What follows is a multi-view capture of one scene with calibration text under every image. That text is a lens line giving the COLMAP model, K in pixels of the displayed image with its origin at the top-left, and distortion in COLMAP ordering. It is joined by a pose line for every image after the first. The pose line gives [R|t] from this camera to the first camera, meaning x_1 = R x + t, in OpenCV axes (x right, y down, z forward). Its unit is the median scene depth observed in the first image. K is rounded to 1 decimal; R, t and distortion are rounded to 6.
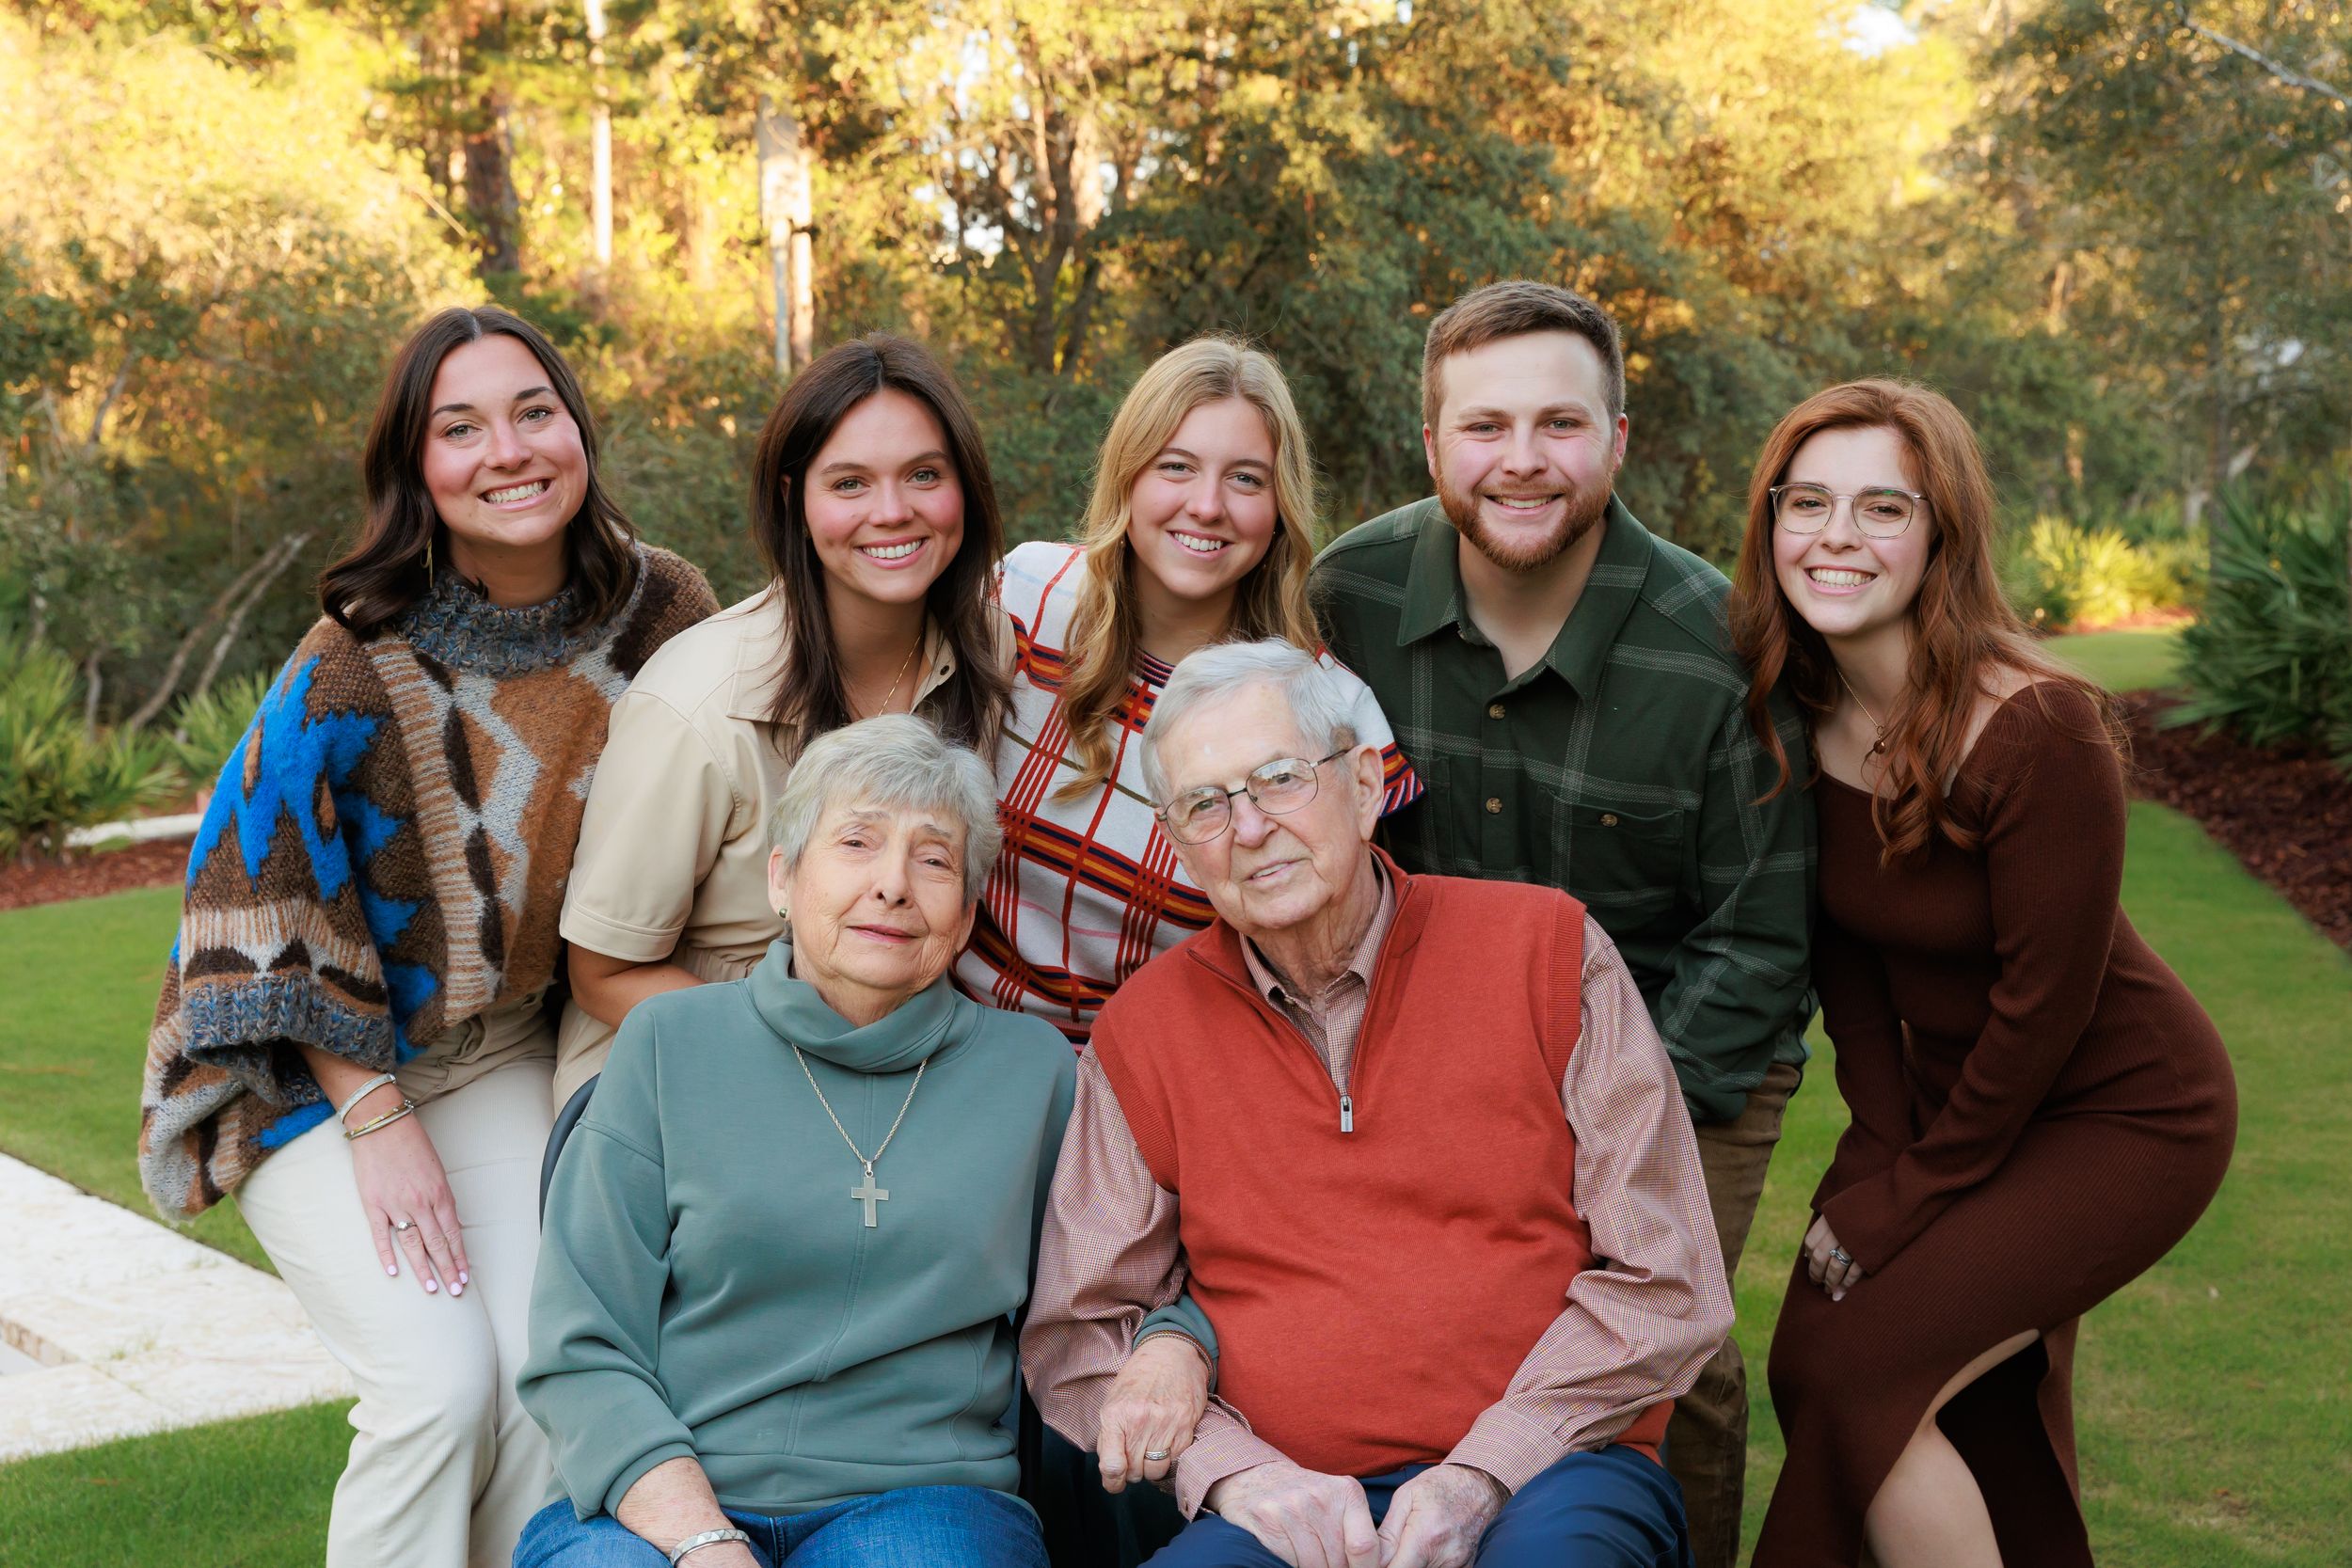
lens RADIAL K [[3113.8, 0, 1105.2], [0, 3113.8, 773.4], [0, 0, 1]] dist [0.009705, 0.004081]
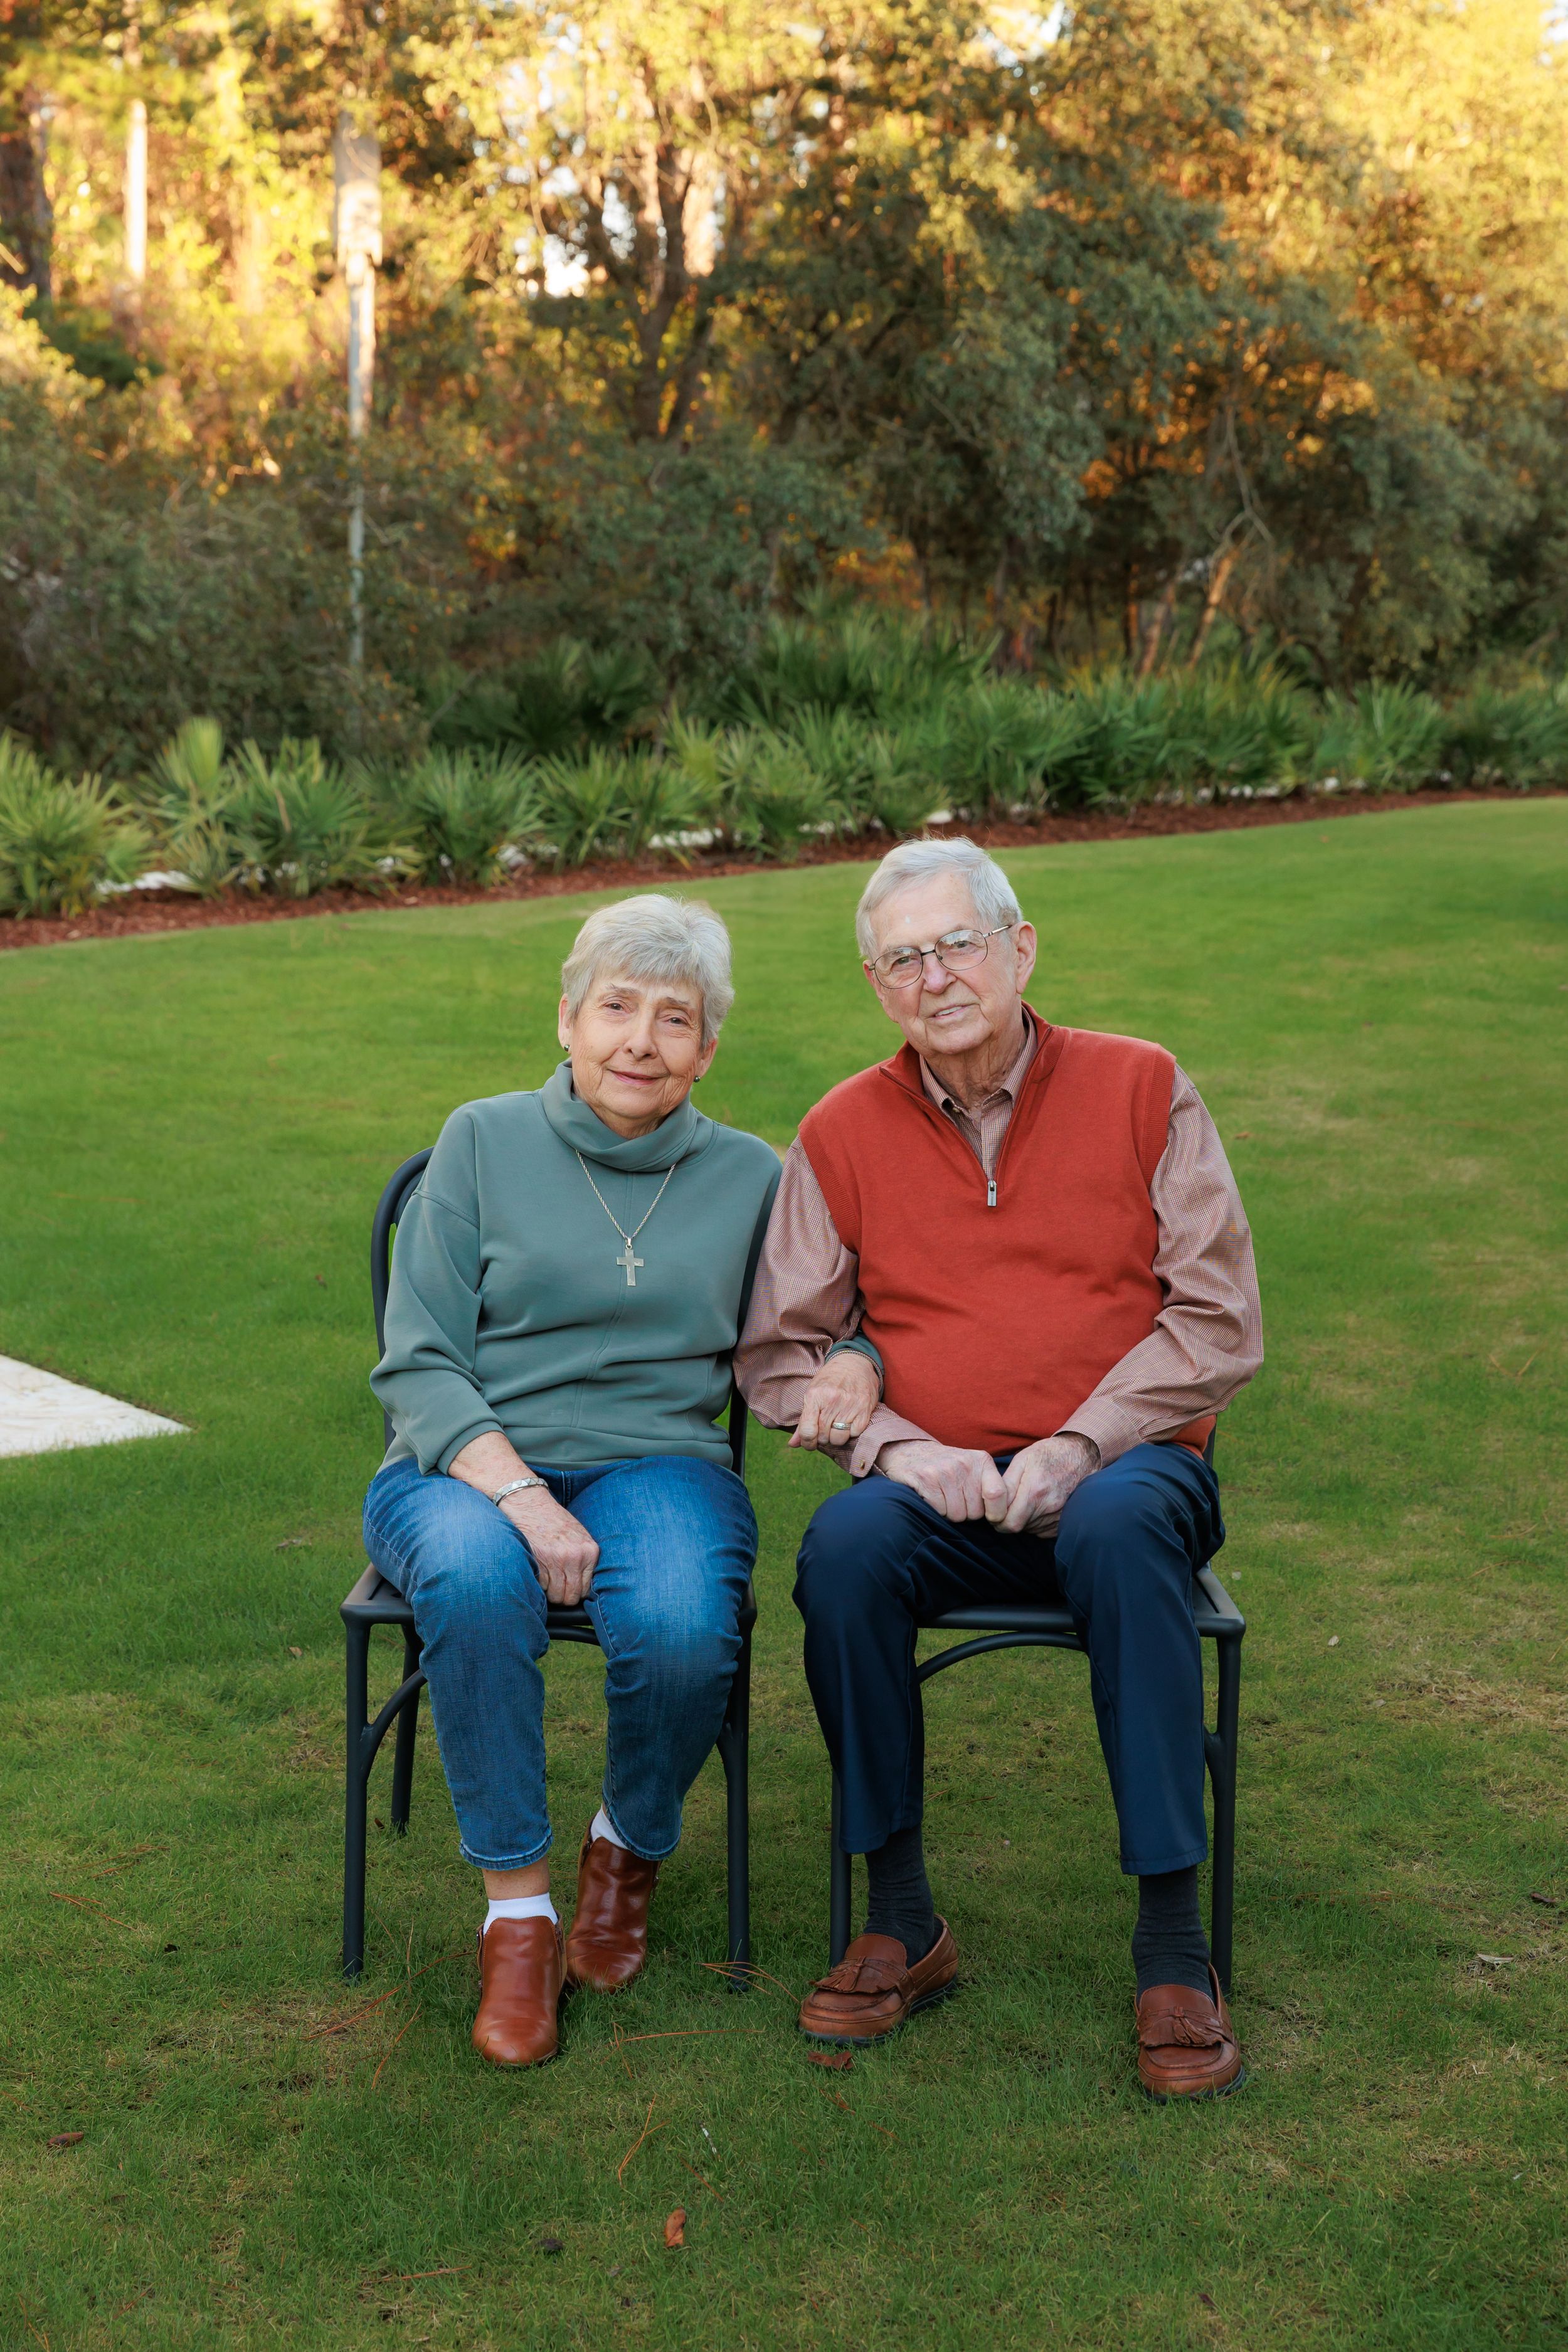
lens RADIAL K [[3848.5, 0, 737.6], [0, 3848.5, 1129.7], [0, 0, 1]] dist [0.014820, 0.143014]
pose [[0.999027, 0.036364, 0.024947, -0.013837], [-0.037937, 0.997112, 0.065795, -0.004319], [-0.022483, -0.066678, 0.997521, -0.120186]]
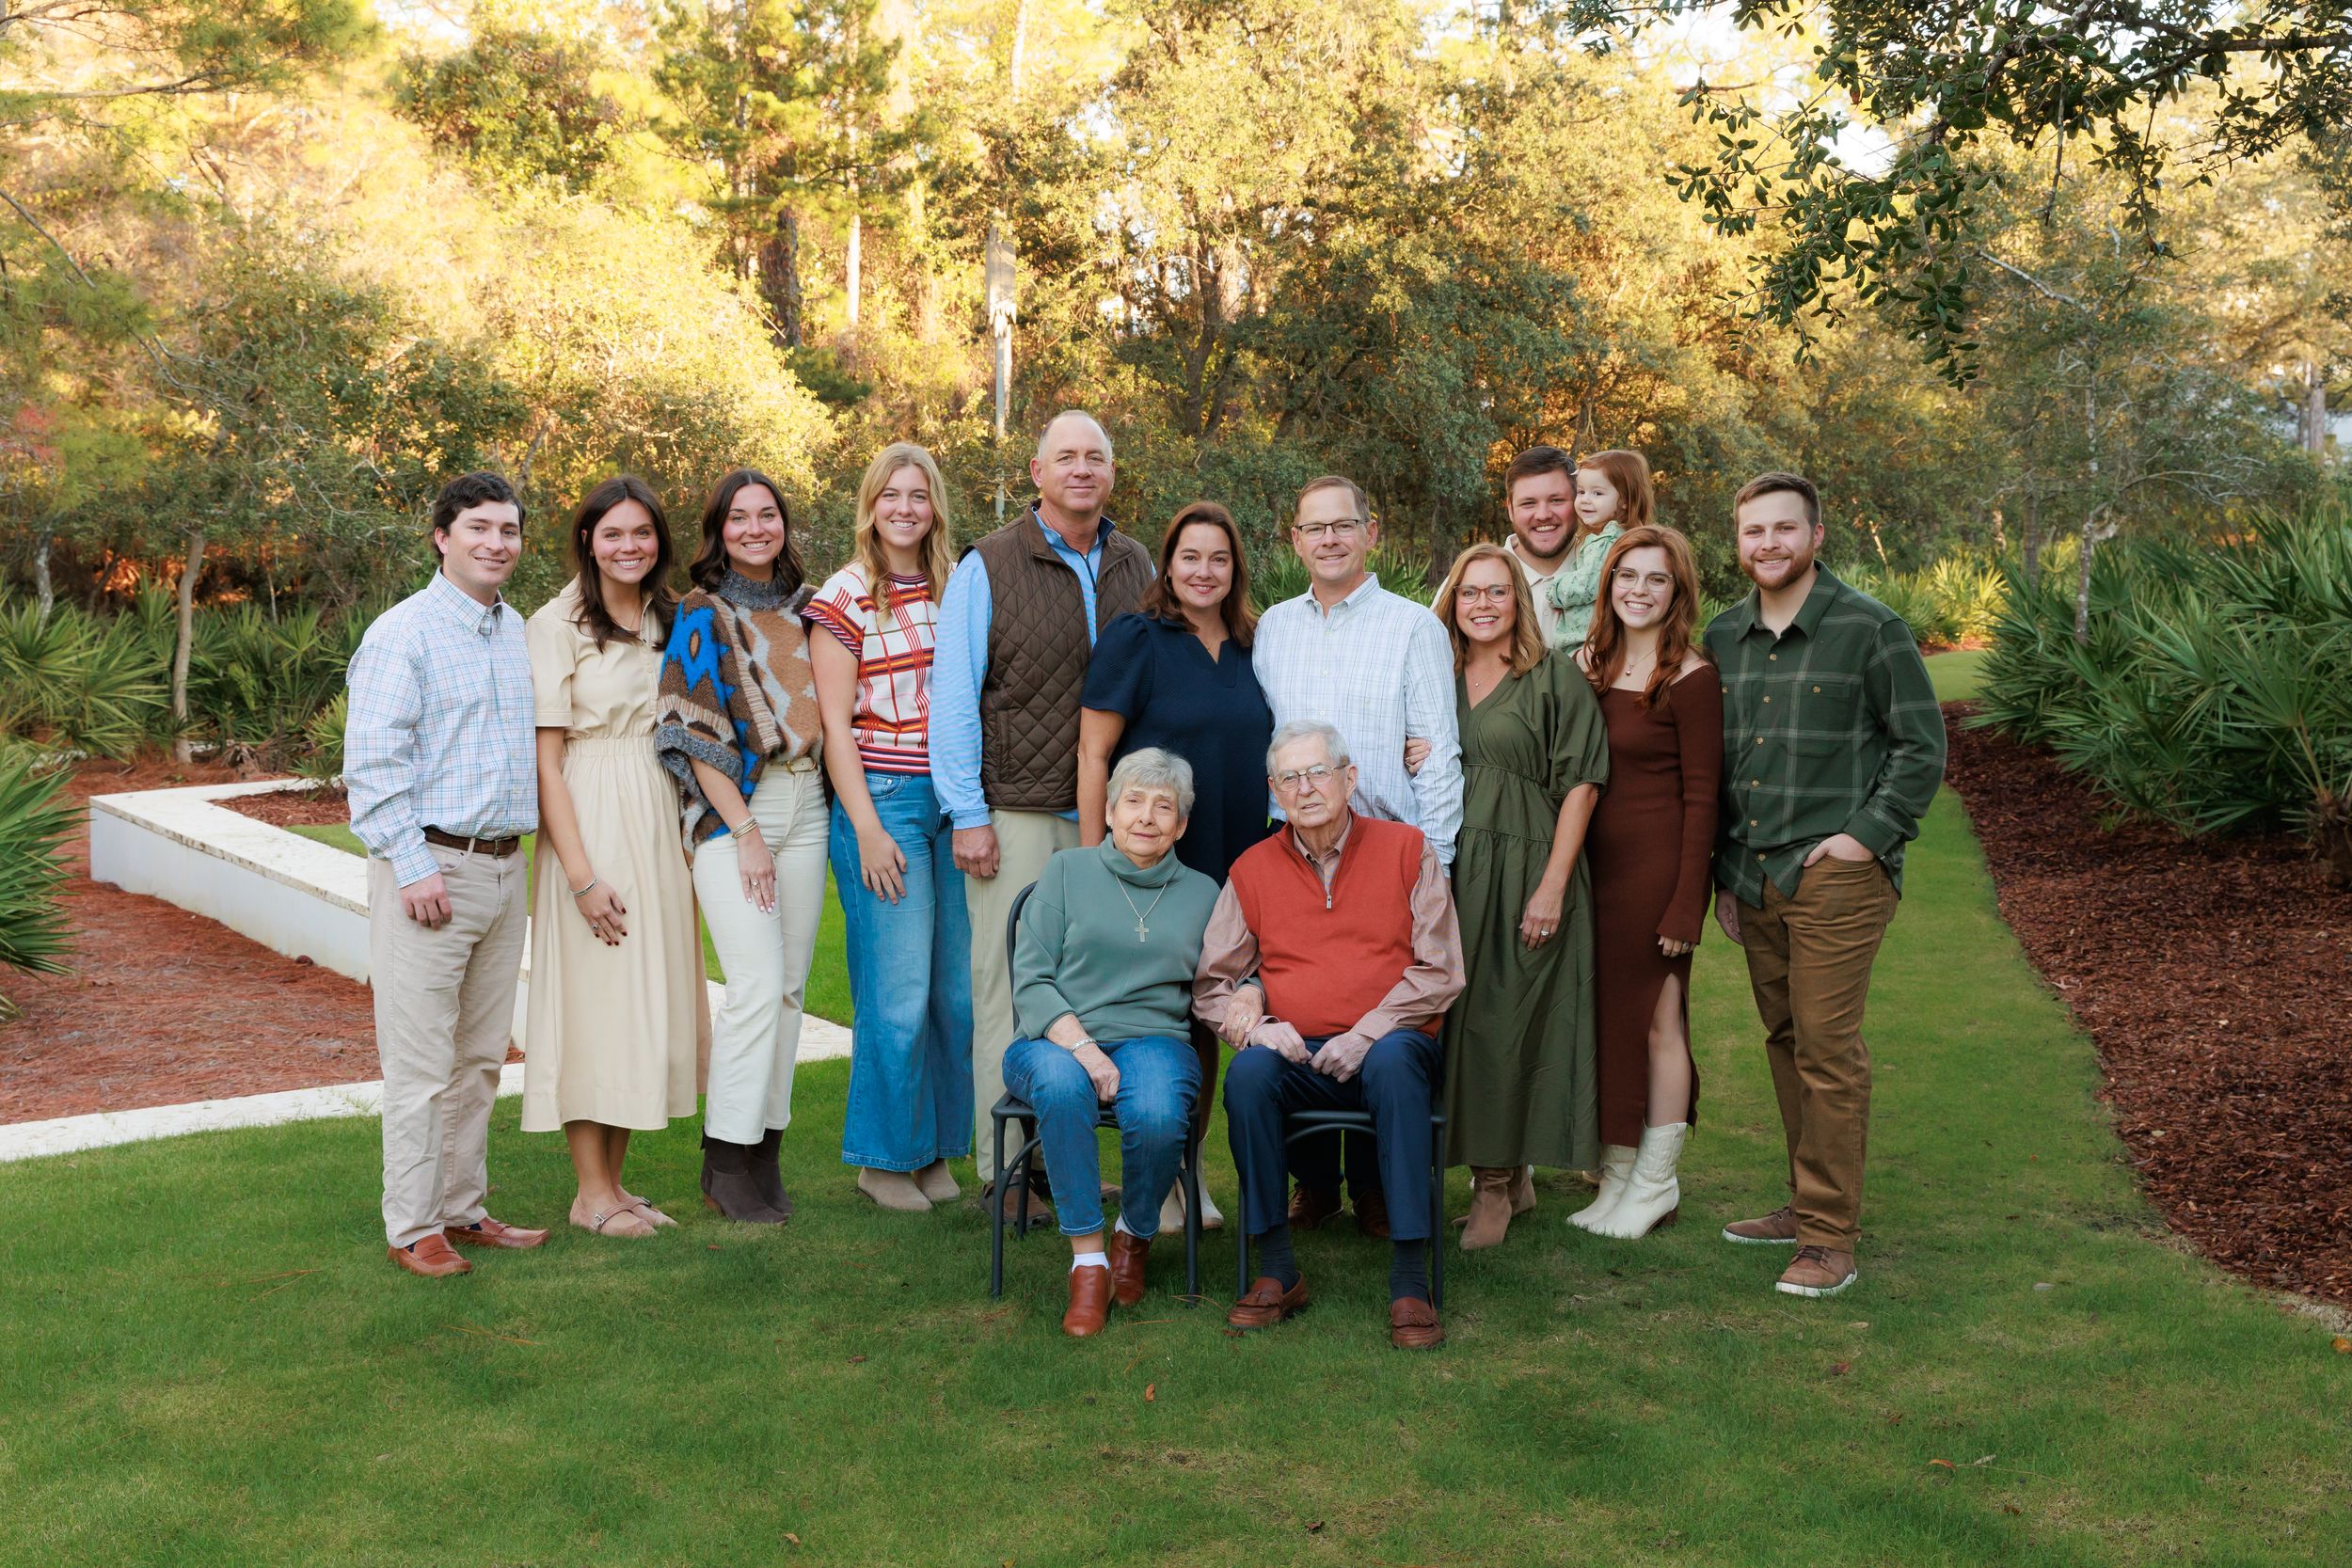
lens RADIAL K [[2933.5, 0, 1119.7], [0, 2933.5, 742.1], [0, 0, 1]] dist [0.007821, 0.014825]
pose [[0.998868, 0.031310, -0.035821, -0.001466], [-0.030920, 0.999457, 0.011411, -0.008919], [0.036159, -0.010290, 0.999293, -0.274384]]
